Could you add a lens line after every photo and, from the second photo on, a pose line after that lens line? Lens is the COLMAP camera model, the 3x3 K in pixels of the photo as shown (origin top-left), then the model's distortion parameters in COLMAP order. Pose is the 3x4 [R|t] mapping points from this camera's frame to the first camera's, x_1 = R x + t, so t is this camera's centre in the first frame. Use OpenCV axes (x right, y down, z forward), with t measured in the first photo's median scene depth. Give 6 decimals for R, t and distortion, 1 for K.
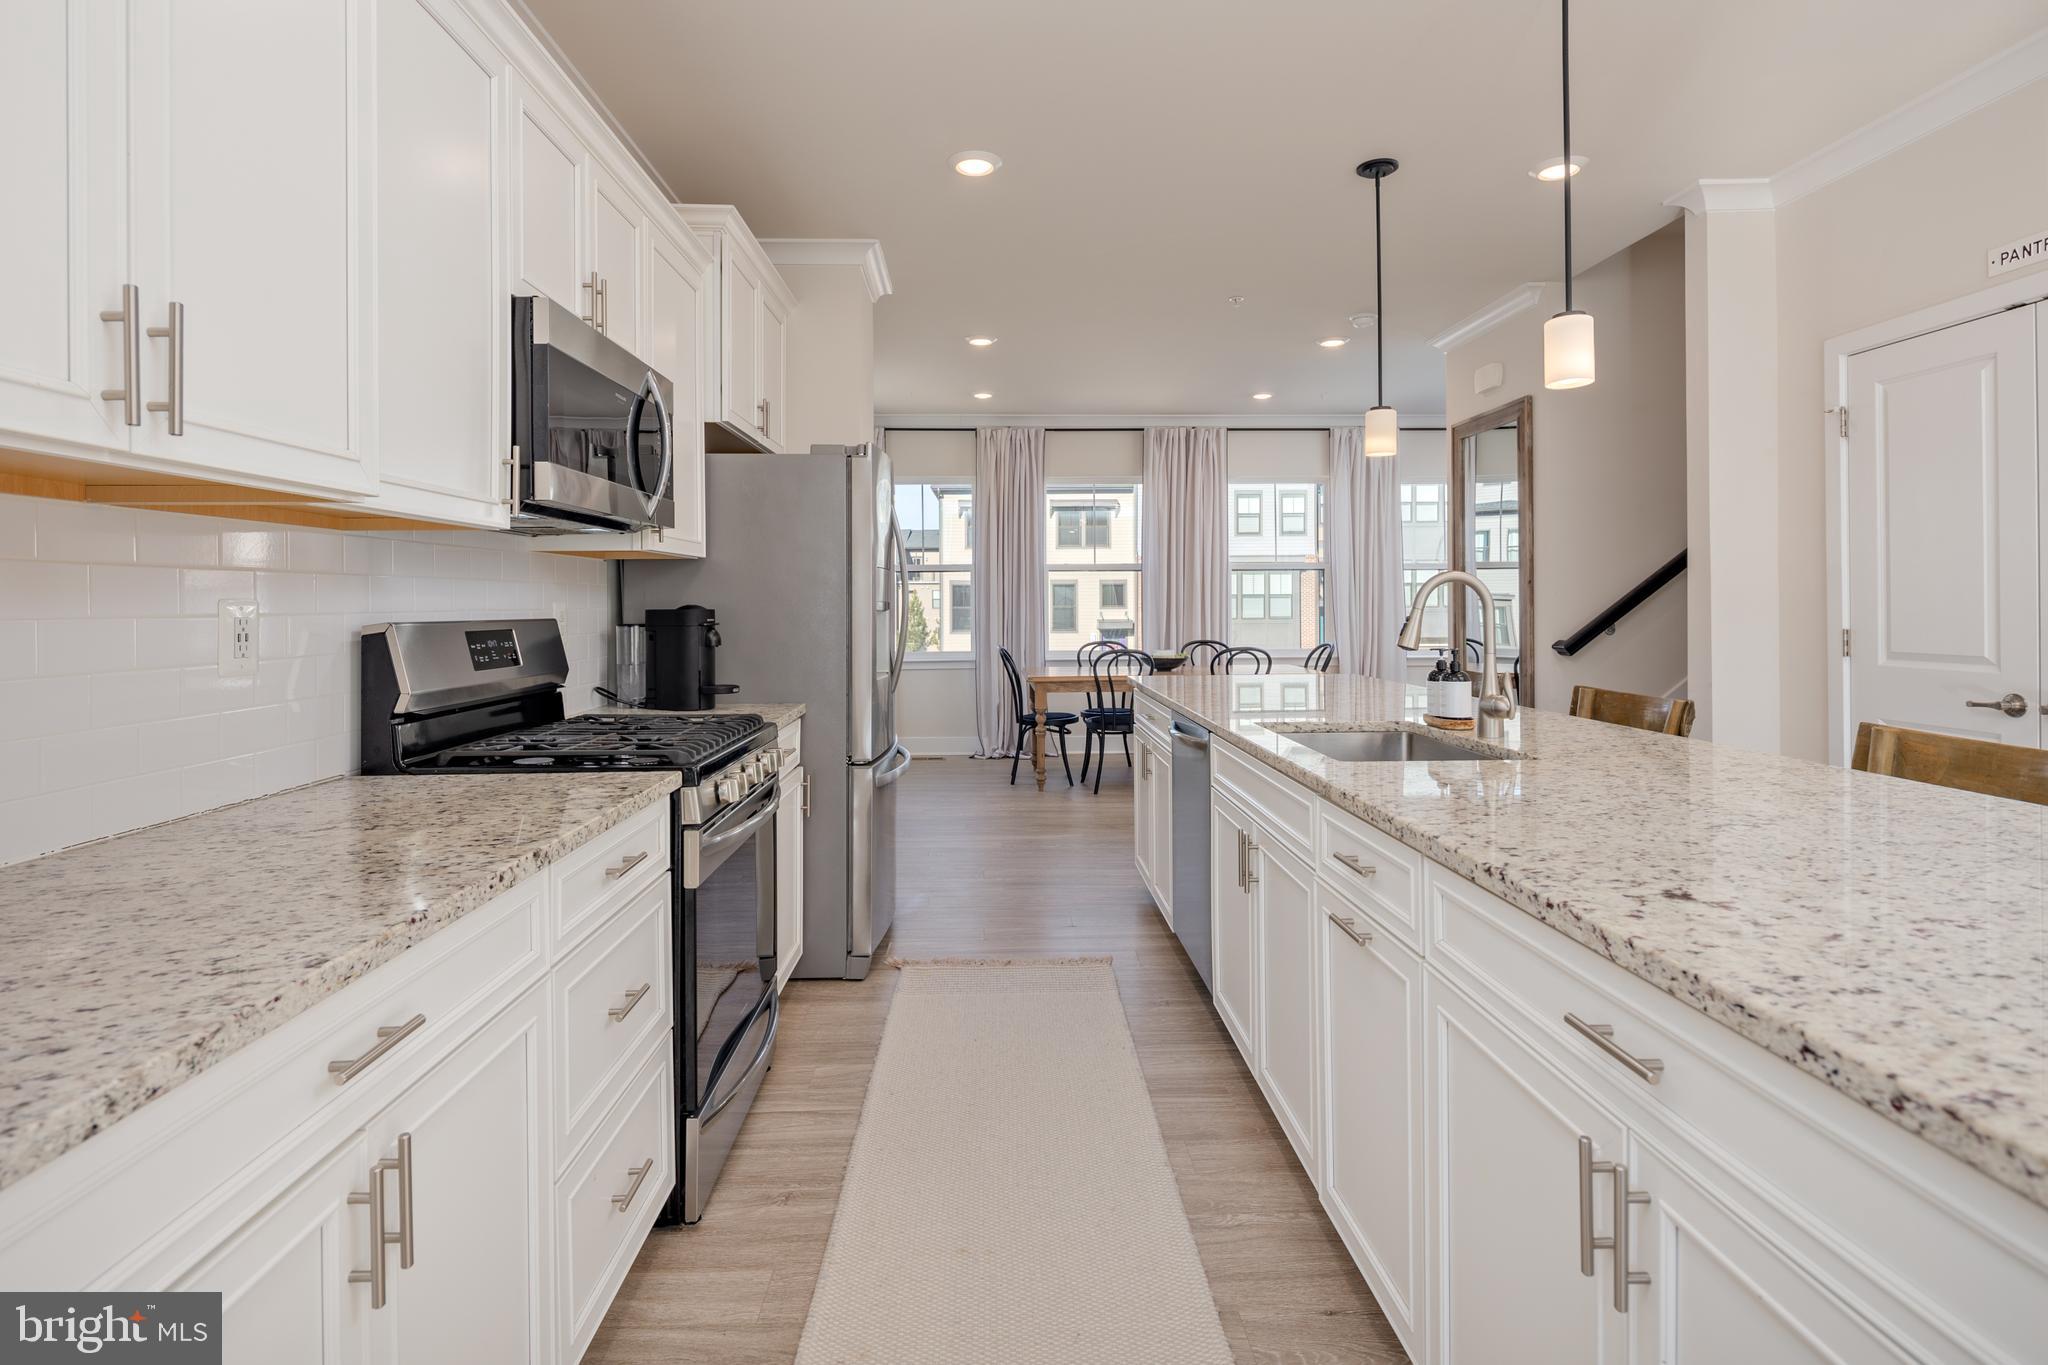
lens RADIAL K [[996.4, 0, 1009.3], [0, 996.4, 598.8], [0, 0, 1]] dist [0.006119, -0.005216]
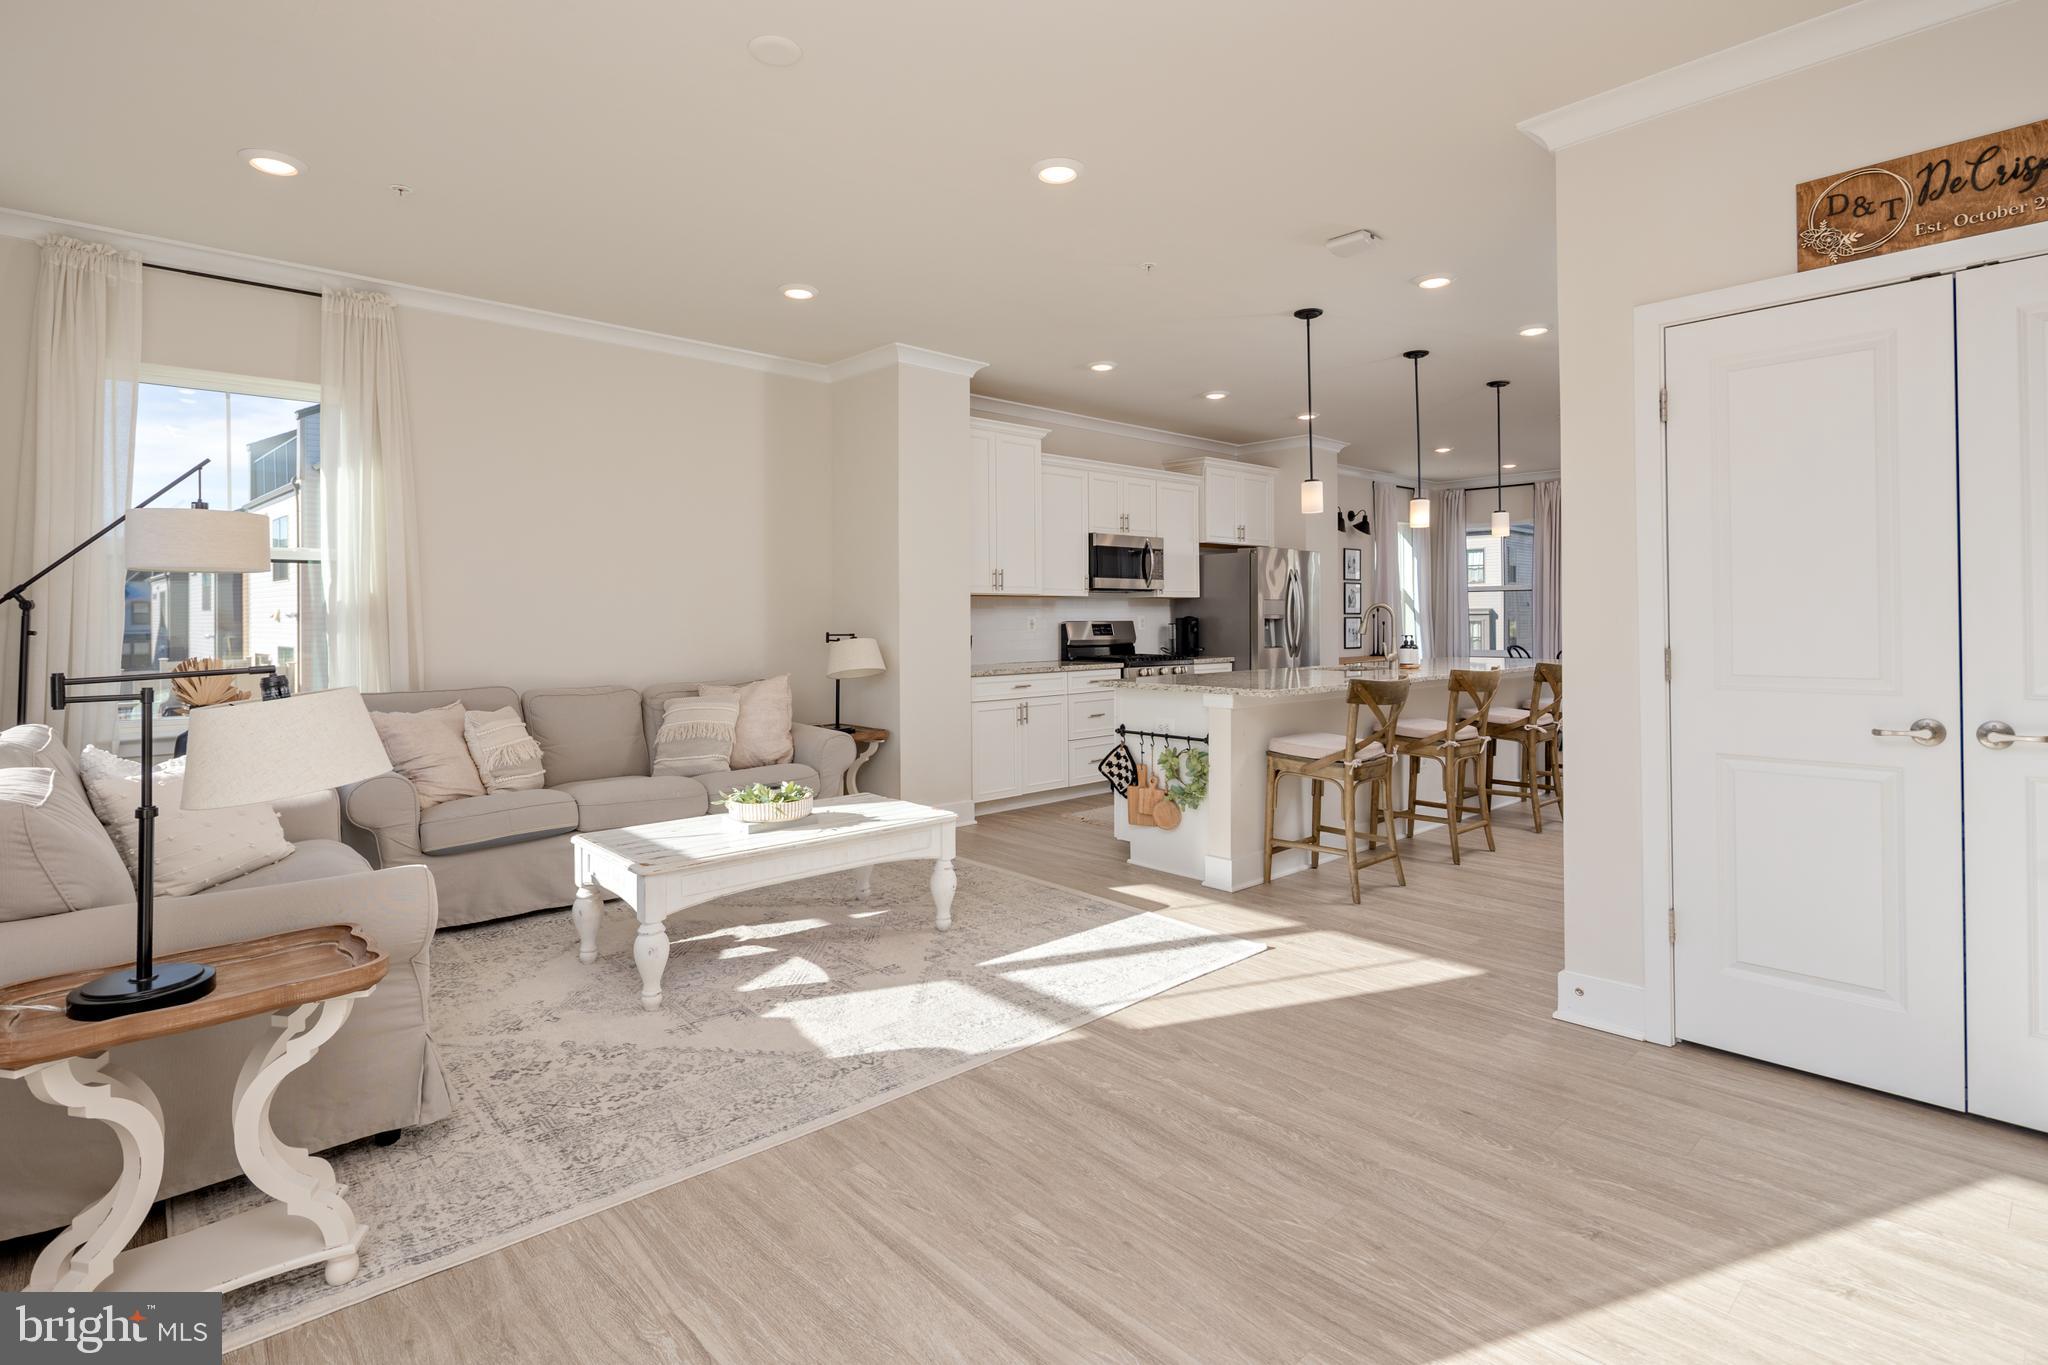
lens RADIAL K [[996.4, 0, 1014.3], [0, 996.4, 610.8], [0, 0, 1]] dist [0.006119, -0.005216]
pose [[0.655920, -0.002637, -0.754826, 1.323745], [0.004469, 0.999990, 0.000390, -0.010322], [0.754817, -0.003629, 0.655925, -1.026247]]
